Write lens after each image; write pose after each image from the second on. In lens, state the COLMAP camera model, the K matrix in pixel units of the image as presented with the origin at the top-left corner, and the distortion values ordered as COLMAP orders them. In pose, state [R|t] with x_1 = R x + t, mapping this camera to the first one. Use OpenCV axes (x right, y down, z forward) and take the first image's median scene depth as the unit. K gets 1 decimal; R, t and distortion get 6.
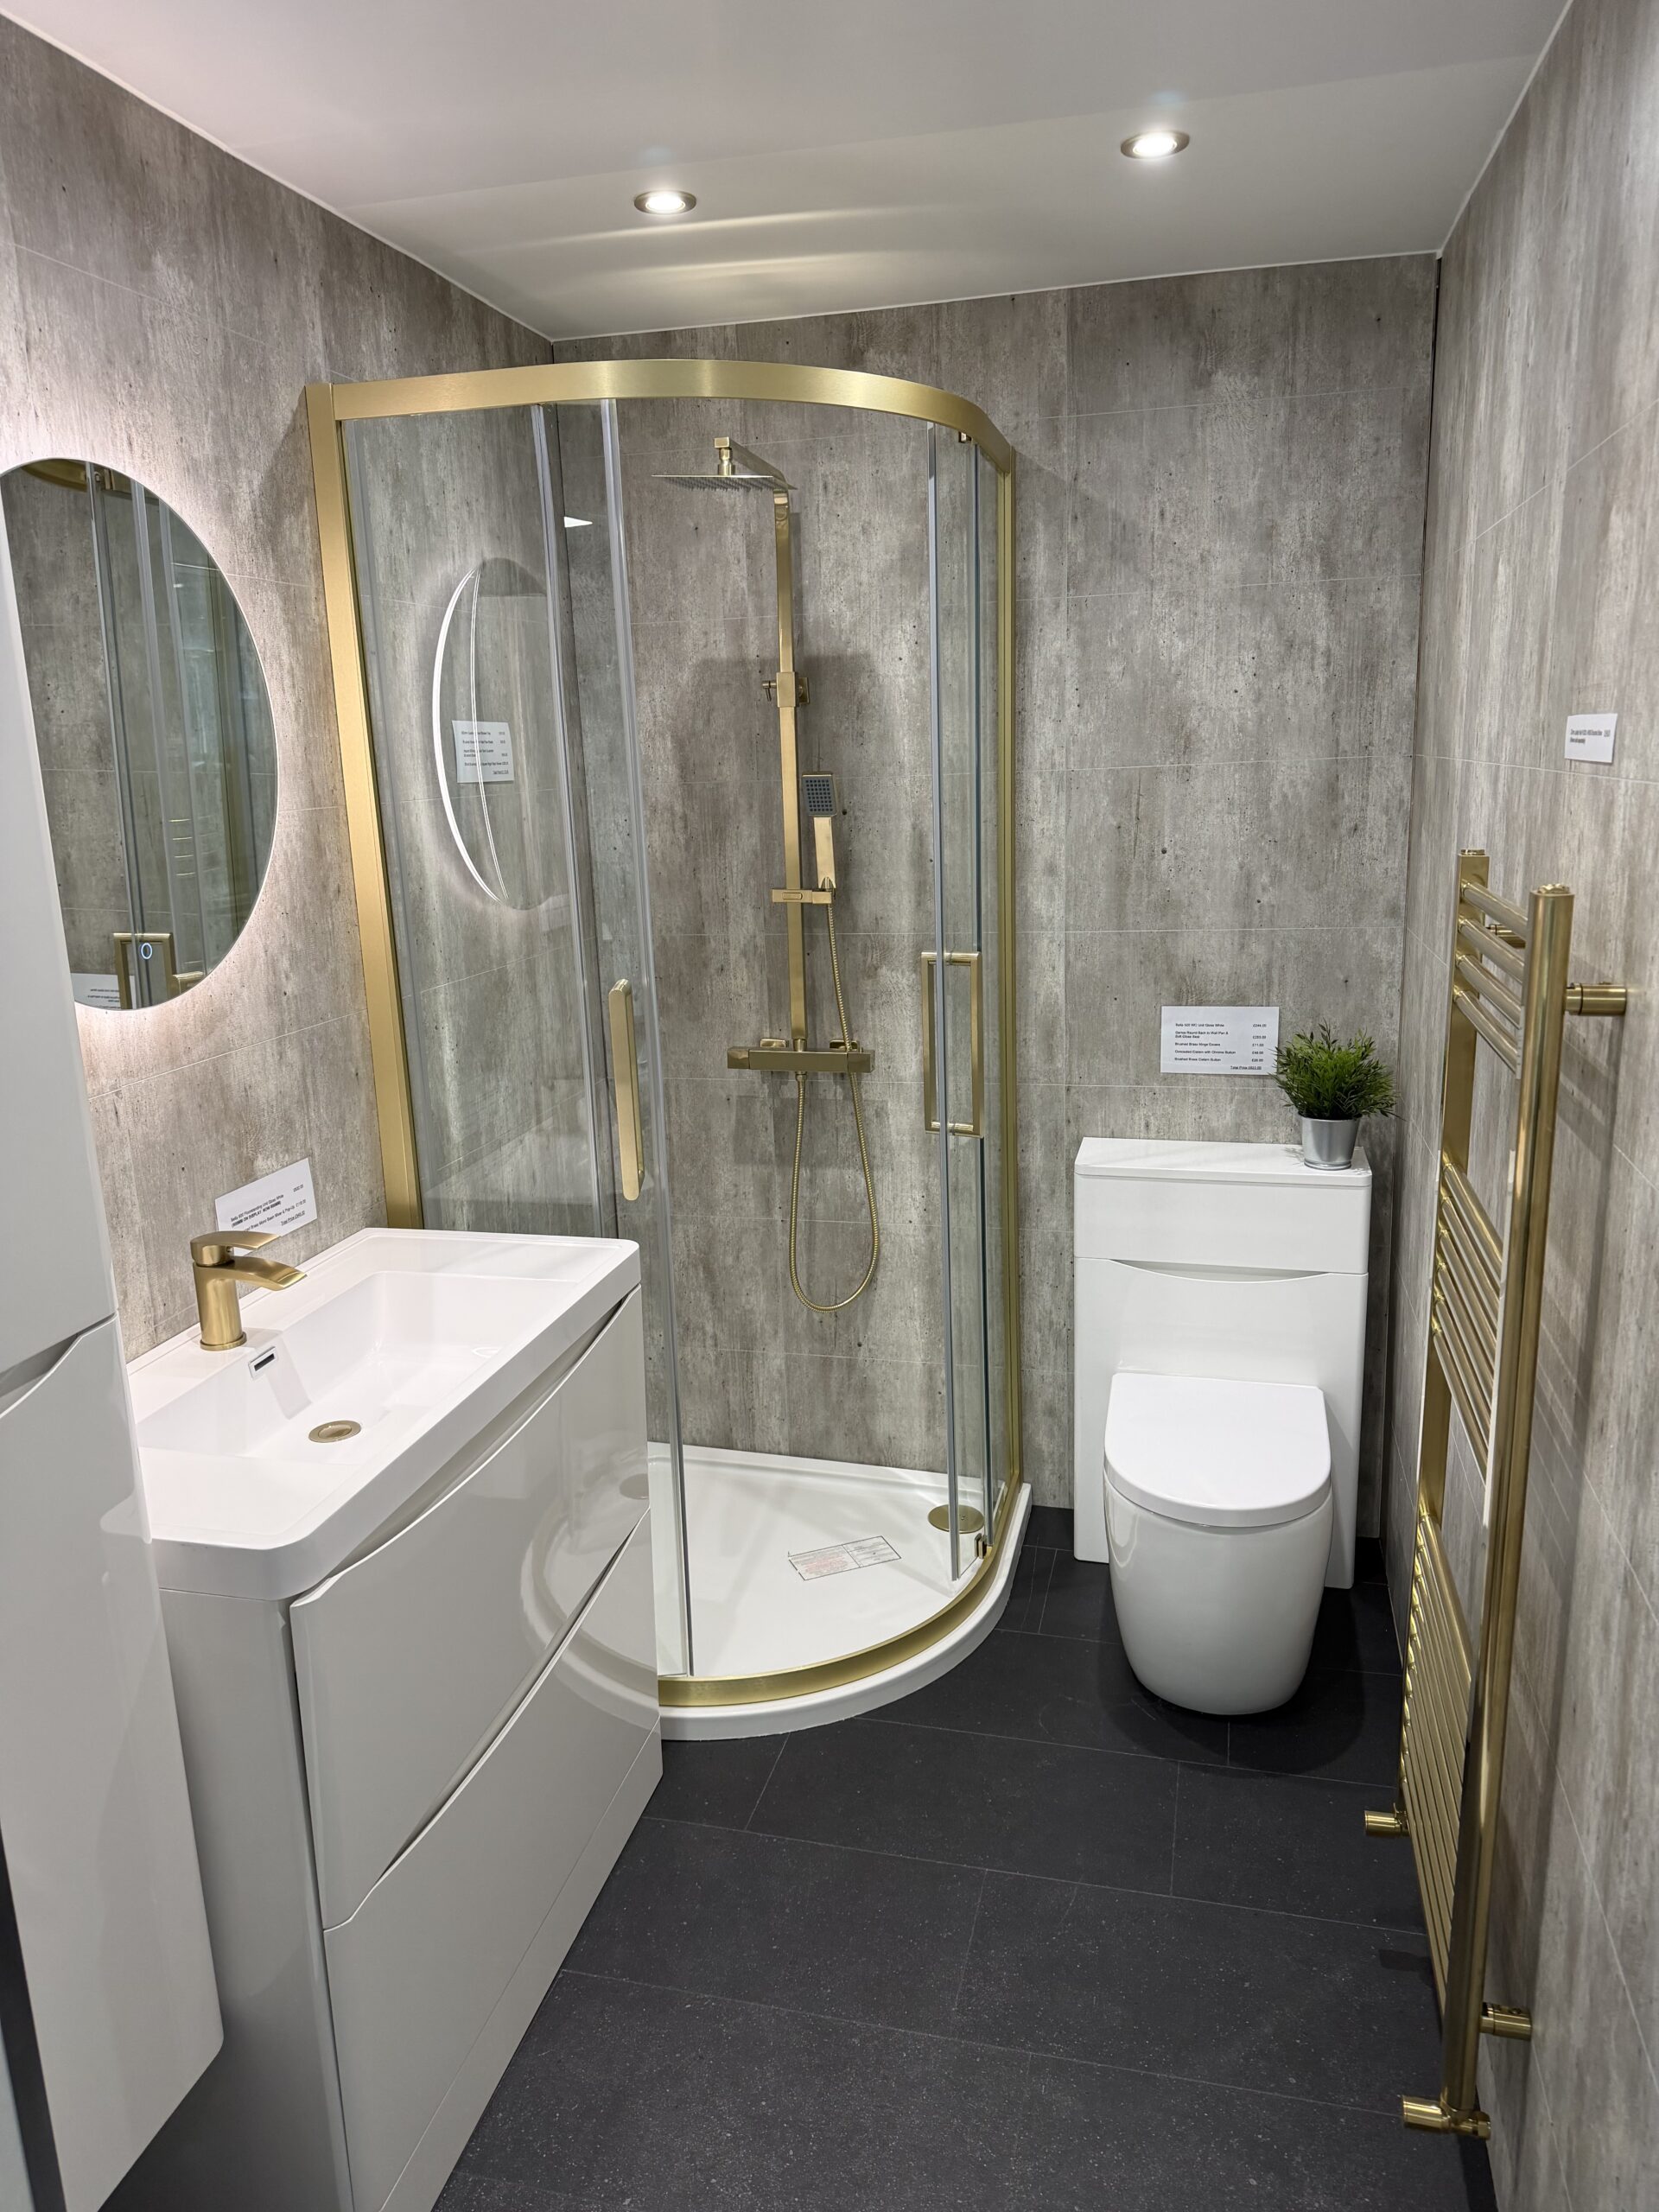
lens RADIAL K [[1551.5, 0, 817.3], [0, 1551.5, 1121.9], [0, 0, 1]] dist [0.022415, -0.026116]
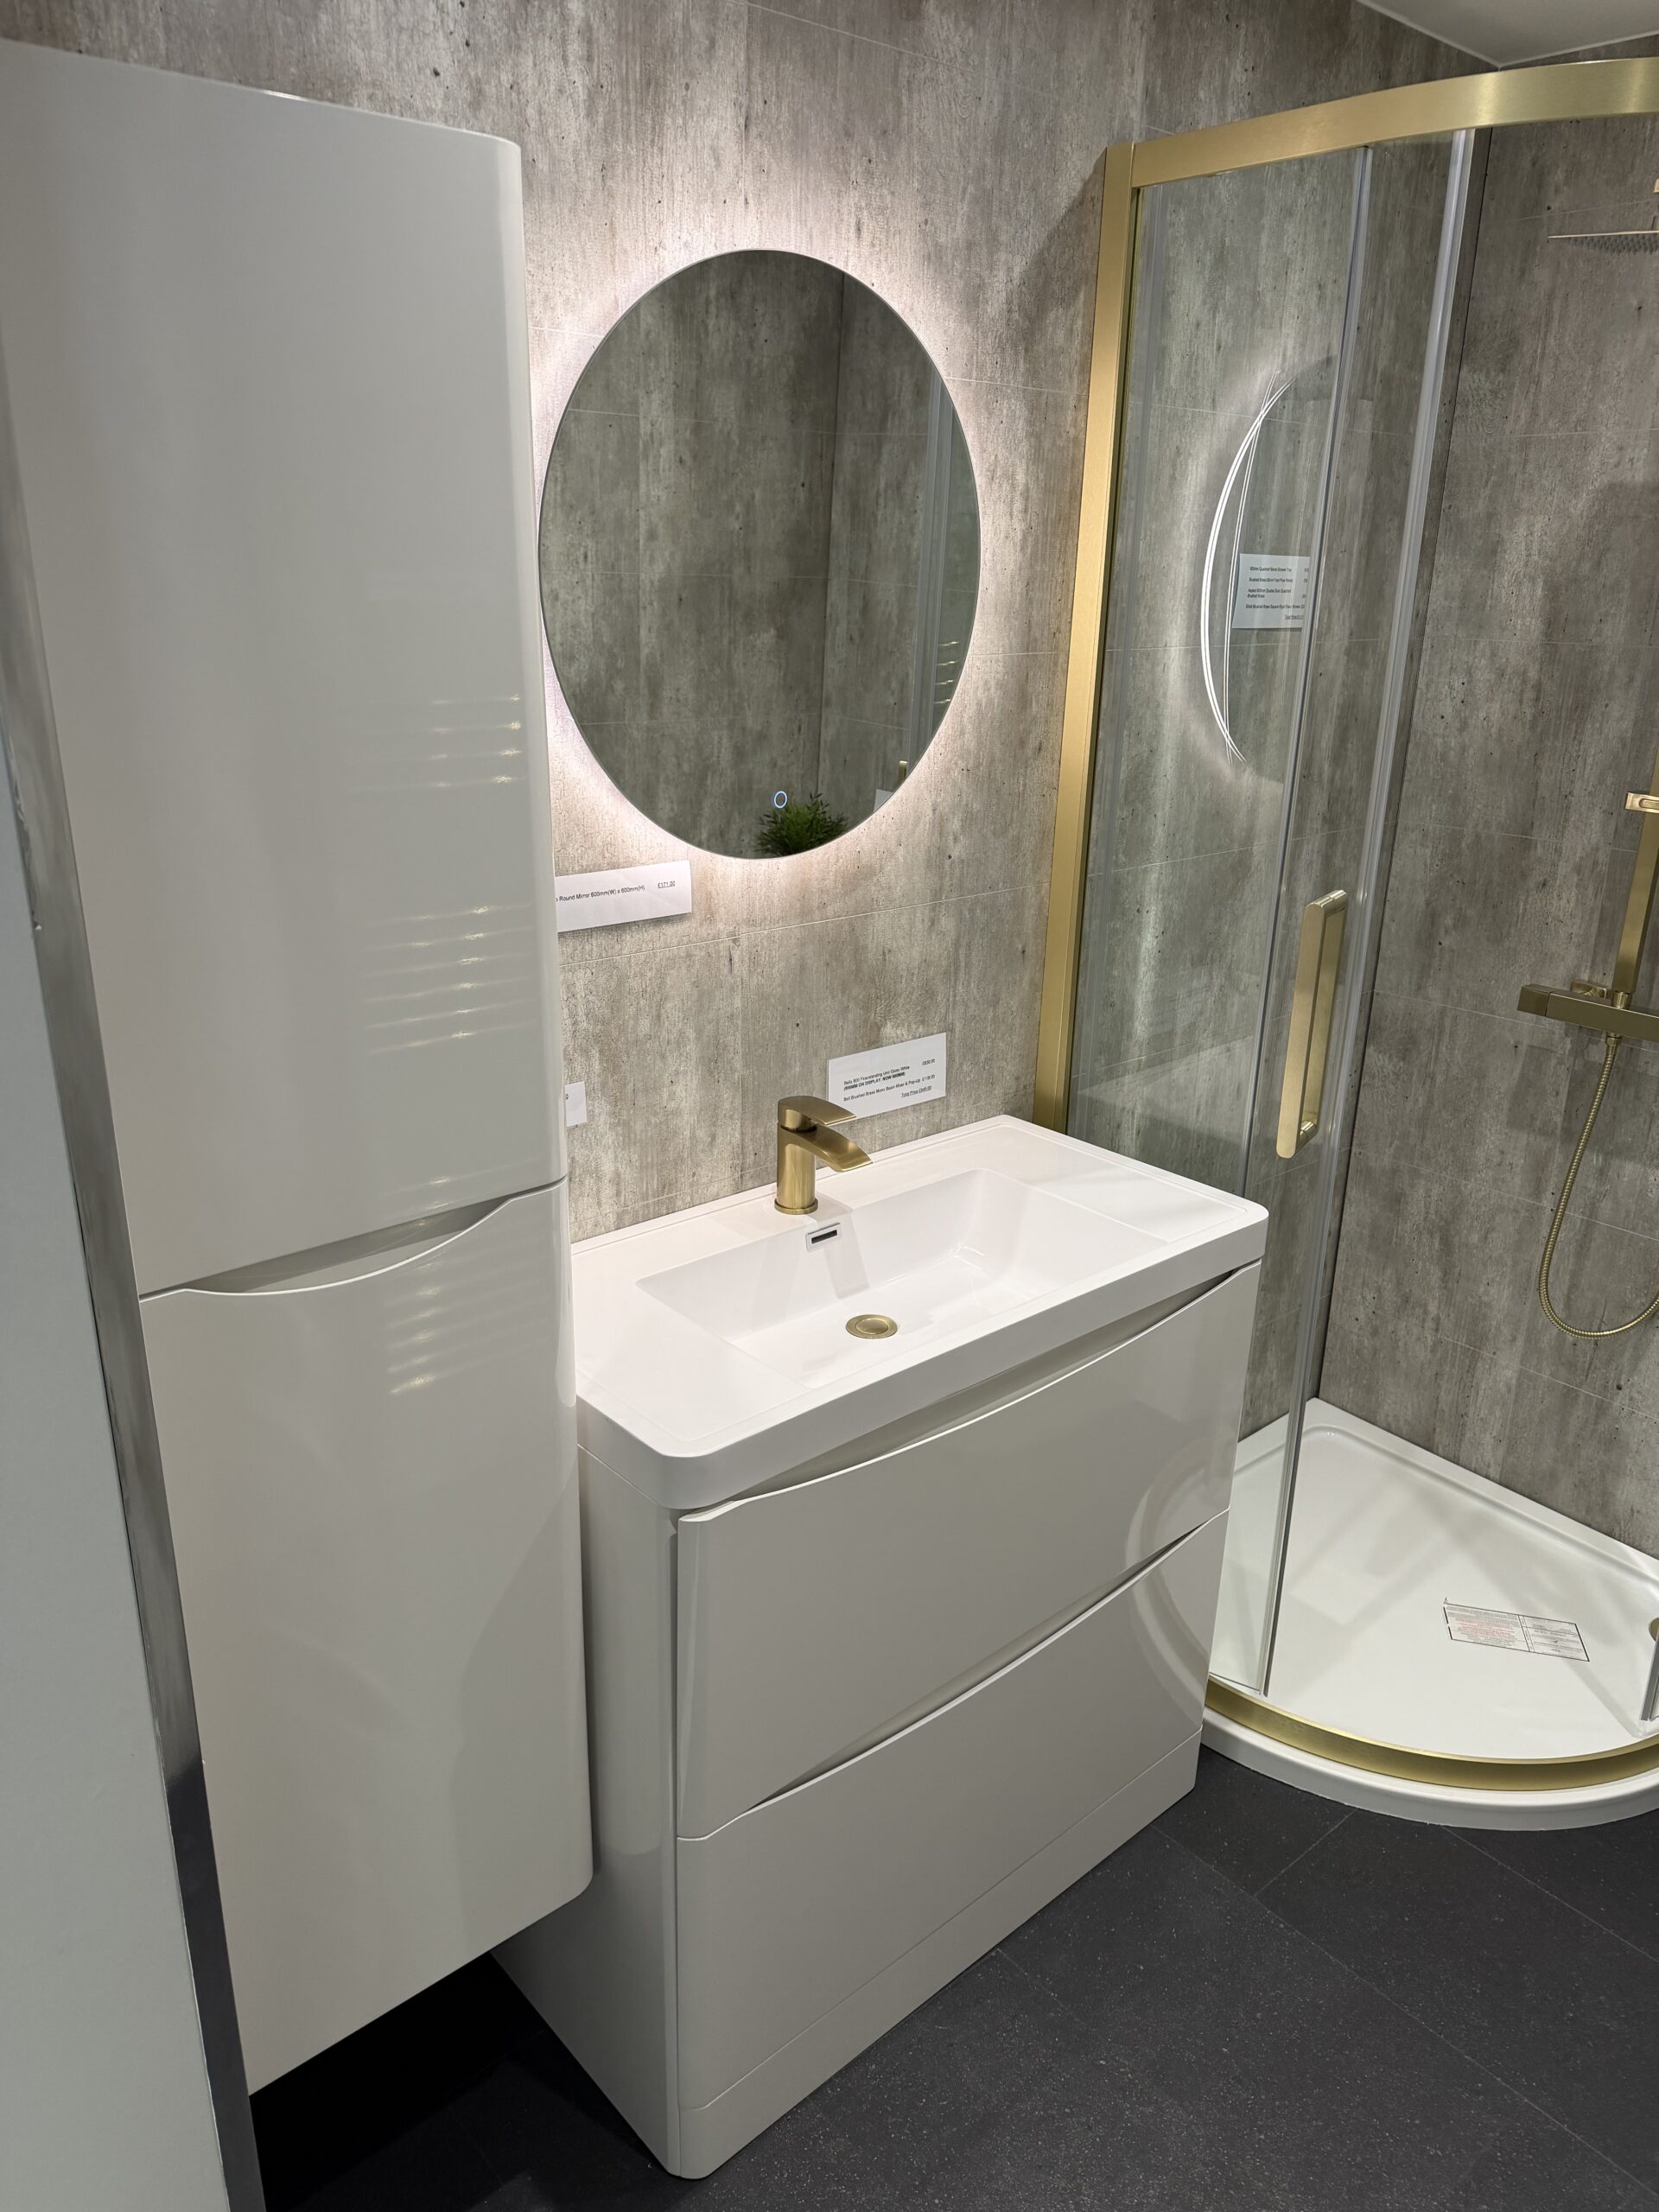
lens RADIAL K [[1551.5, 0, 816.9], [0, 1551.5, 1123.5], [0, 0, 1]] dist [0.022415, -0.026116]
pose [[0.821051, 0.230875, -0.522085, 0.088654], [-0.174192, 0.972274, 0.156015, -0.045374], [0.543629, -0.037154, 0.838503, 0.140200]]
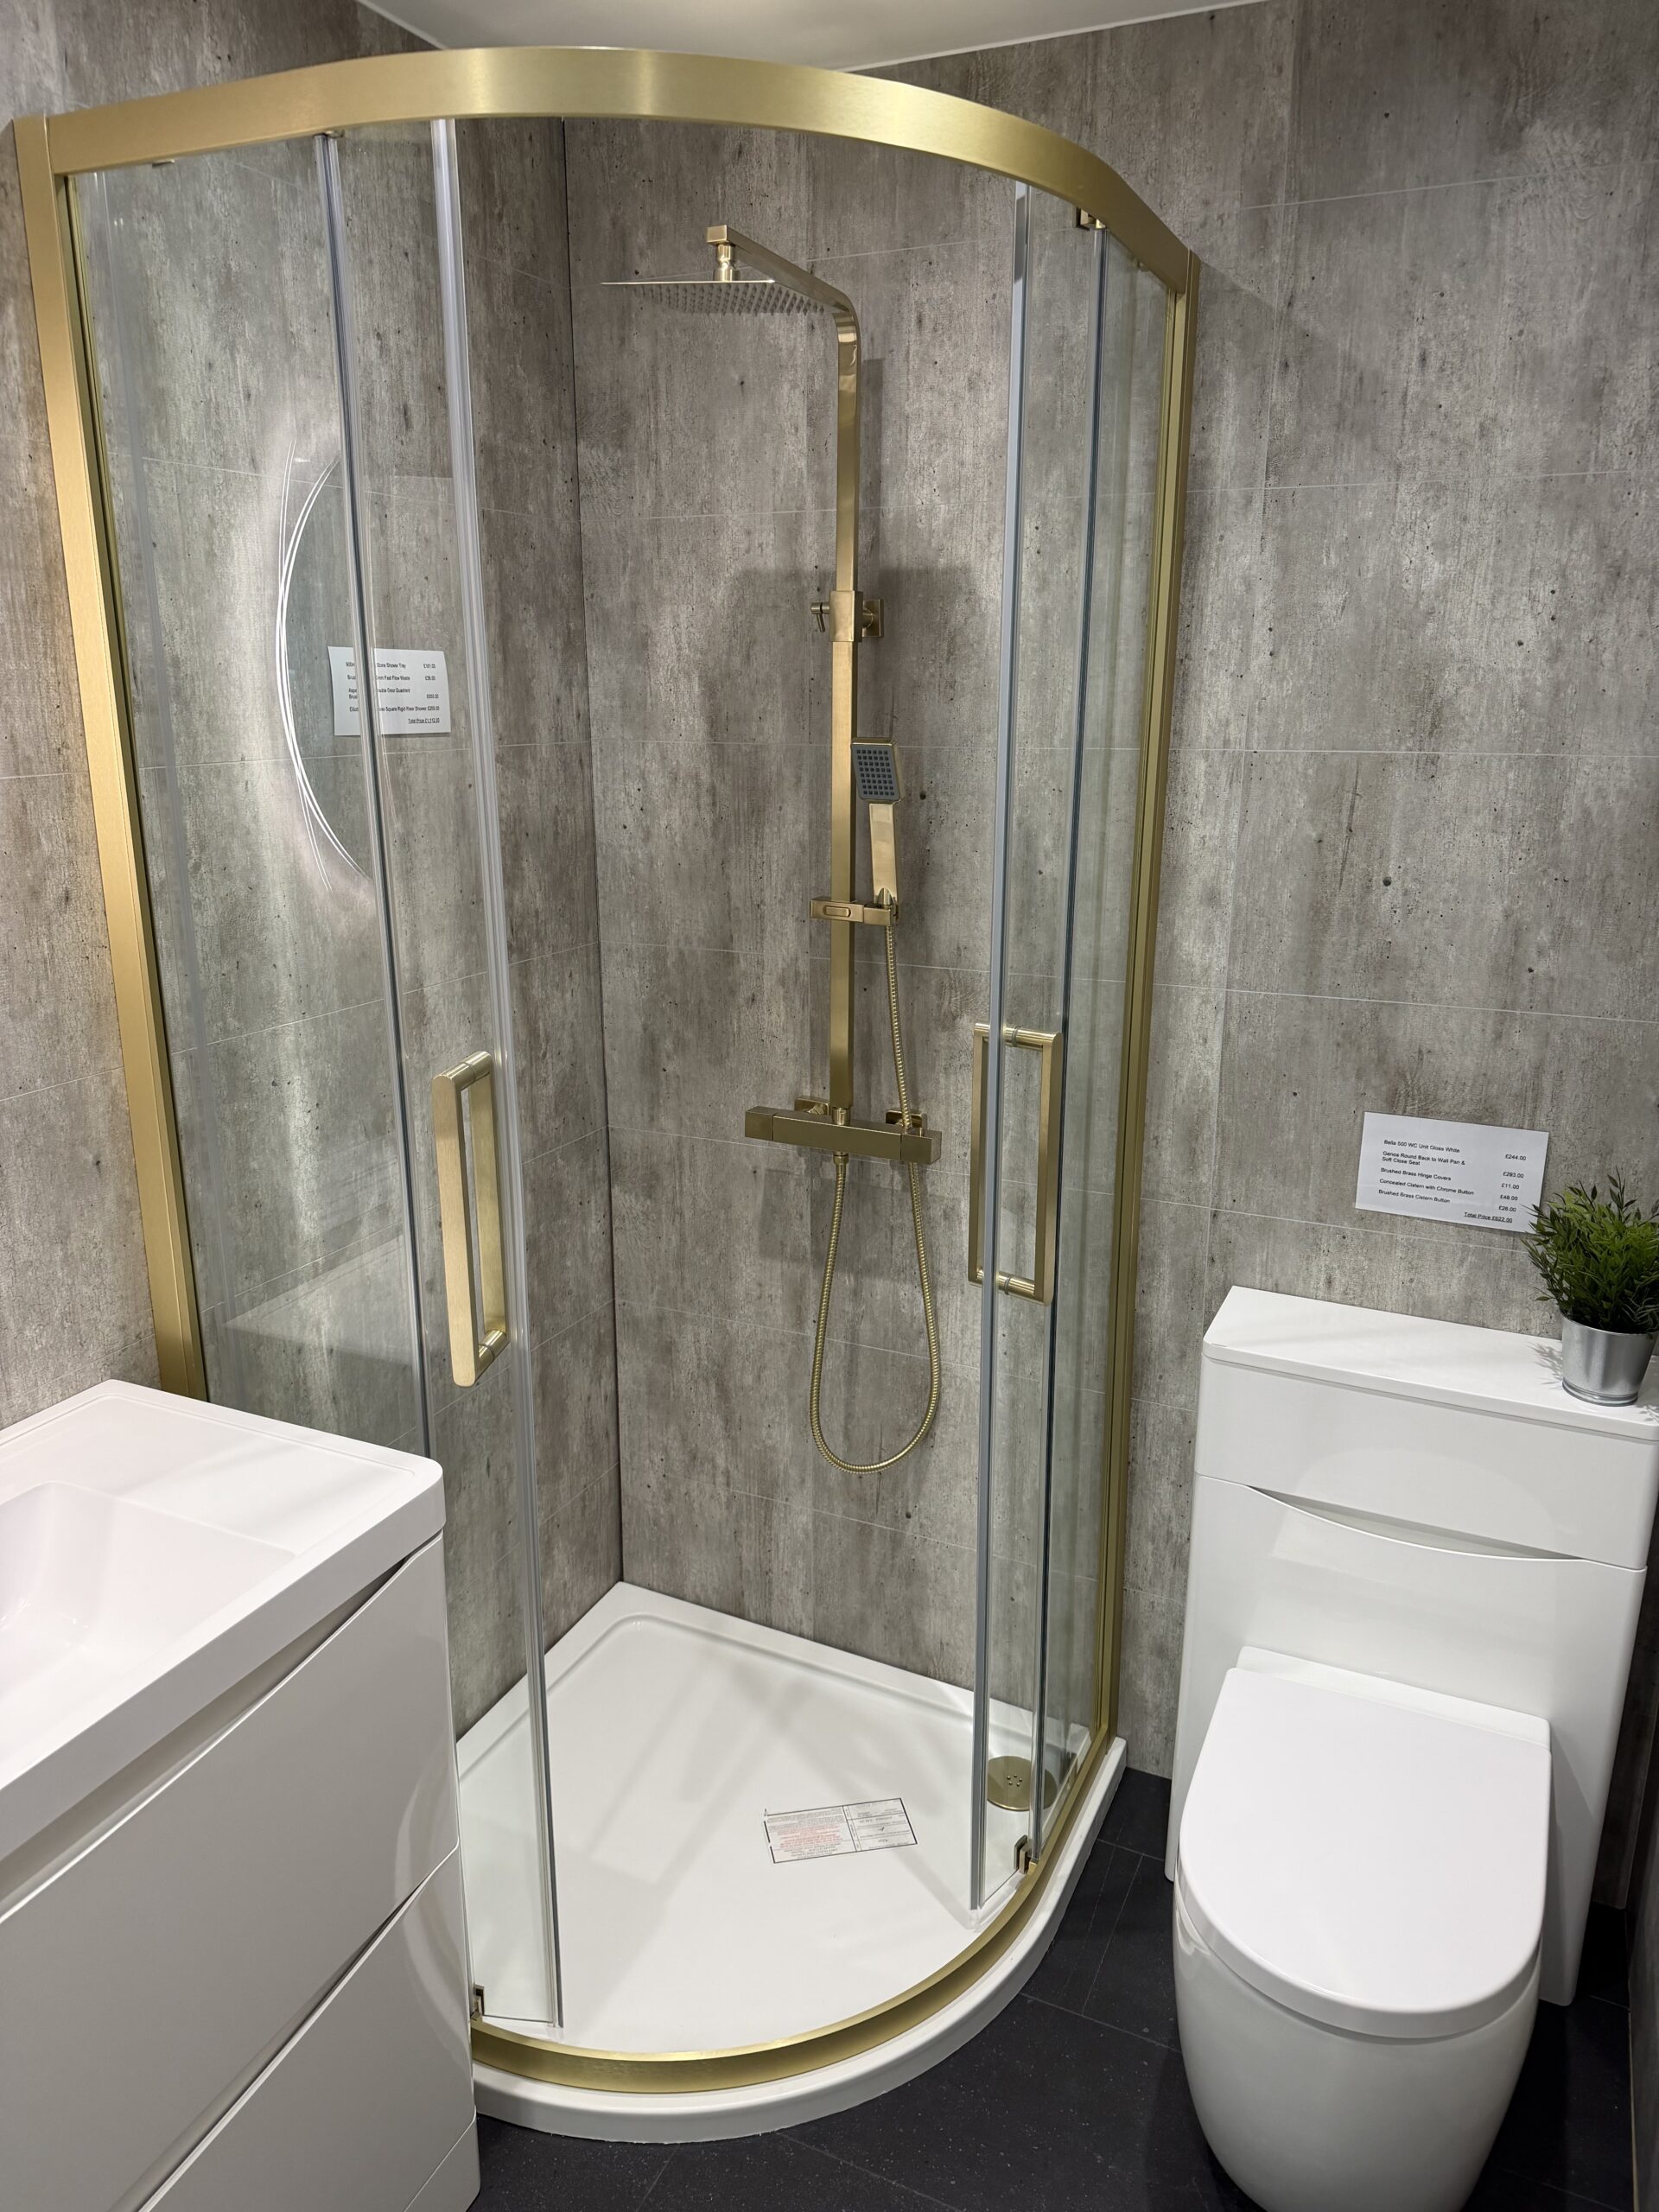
lens RADIAL K [[1551.5, 0, 827.4], [0, 1551.5, 1102.3], [0, 0, 1]] dist [0.022415, -0.026116]
pose [[0.982694, 0.083960, -0.165114, 0.111941], [-0.077949, 0.996048, 0.042564, -0.095153], [0.168035, -0.028957, 0.985356, 0.320752]]
